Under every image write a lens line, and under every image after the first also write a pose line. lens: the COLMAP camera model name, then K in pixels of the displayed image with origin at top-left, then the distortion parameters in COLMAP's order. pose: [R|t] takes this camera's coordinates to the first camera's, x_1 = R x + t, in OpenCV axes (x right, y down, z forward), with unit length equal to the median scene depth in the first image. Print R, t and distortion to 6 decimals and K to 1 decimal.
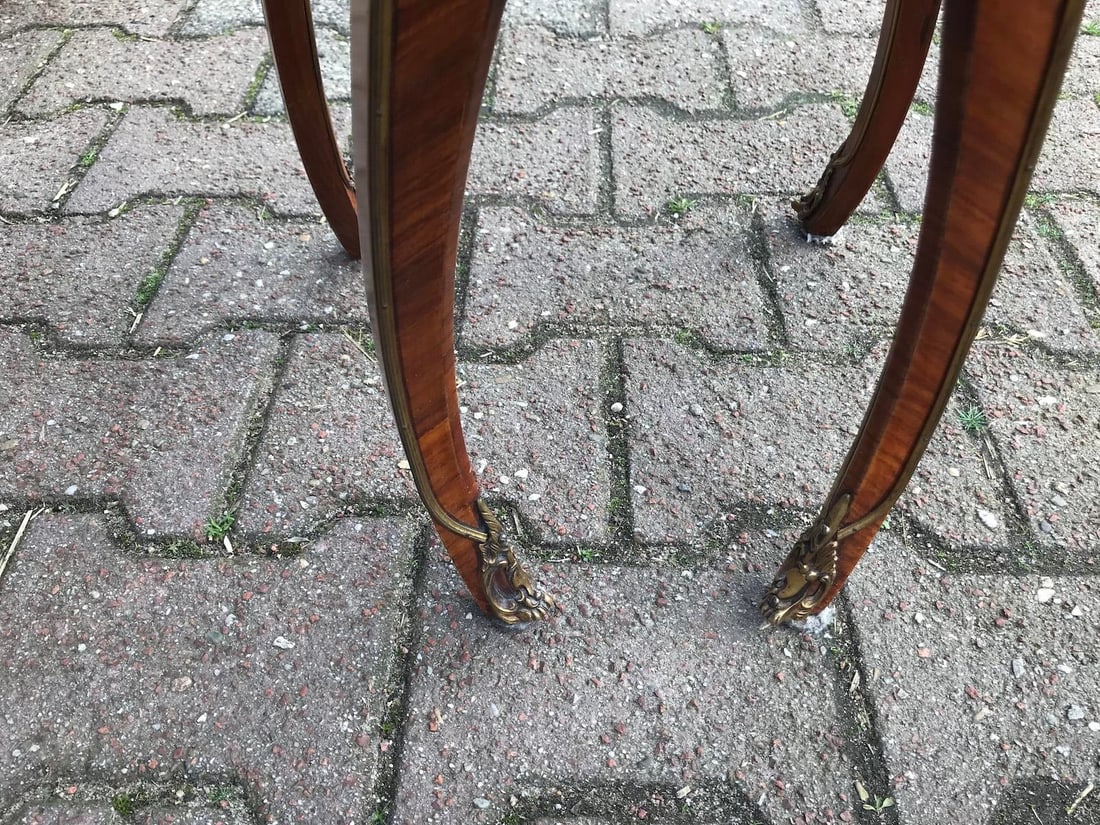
lens RADIAL K [[891.3, 0, 554.8], [0, 891.3, 417.1], [0, 0, 1]] dist [0.017231, -0.014027]
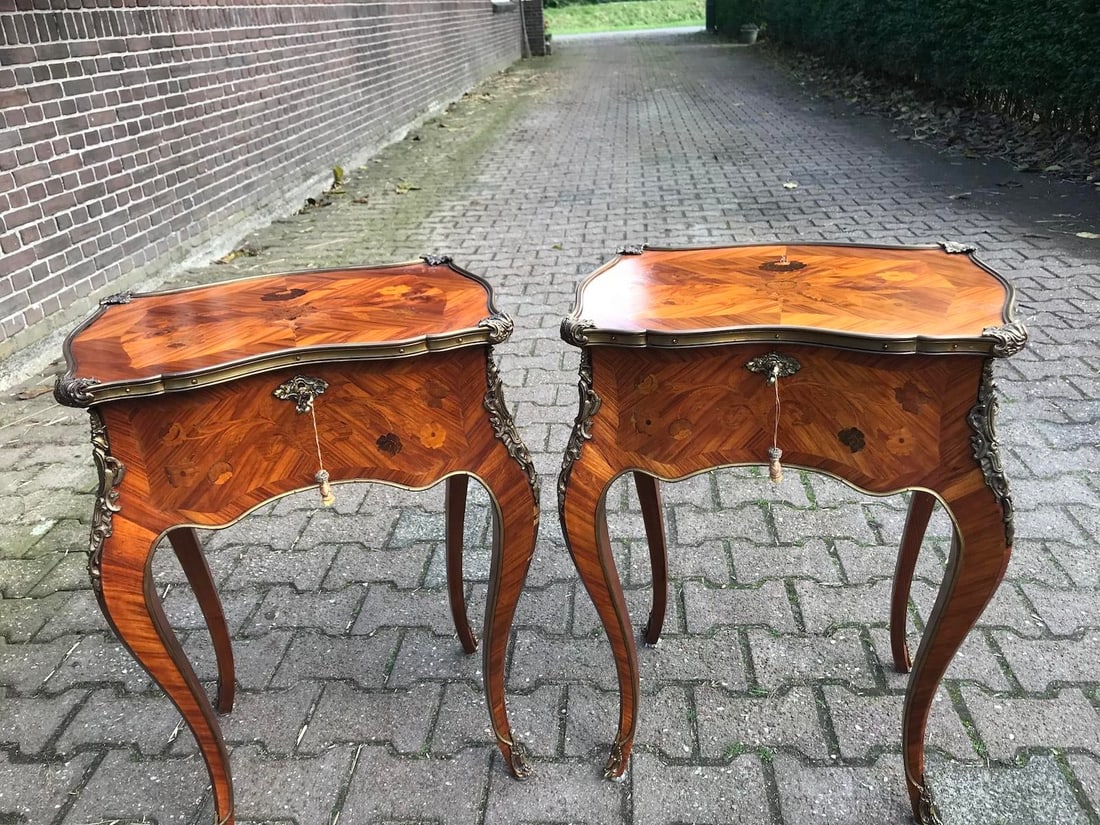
lens RADIAL K [[898.8, 0, 550.7], [0, 898.8, 407.8], [0, 0, 1]] dist [0.002516, 0.003762]
pose [[0.997573, -0.020379, -0.066575, 0.223978], [-0.007962, 0.916539, -0.399867, 0.230869], [0.069167, 0.399426, 0.914152, -1.828139]]
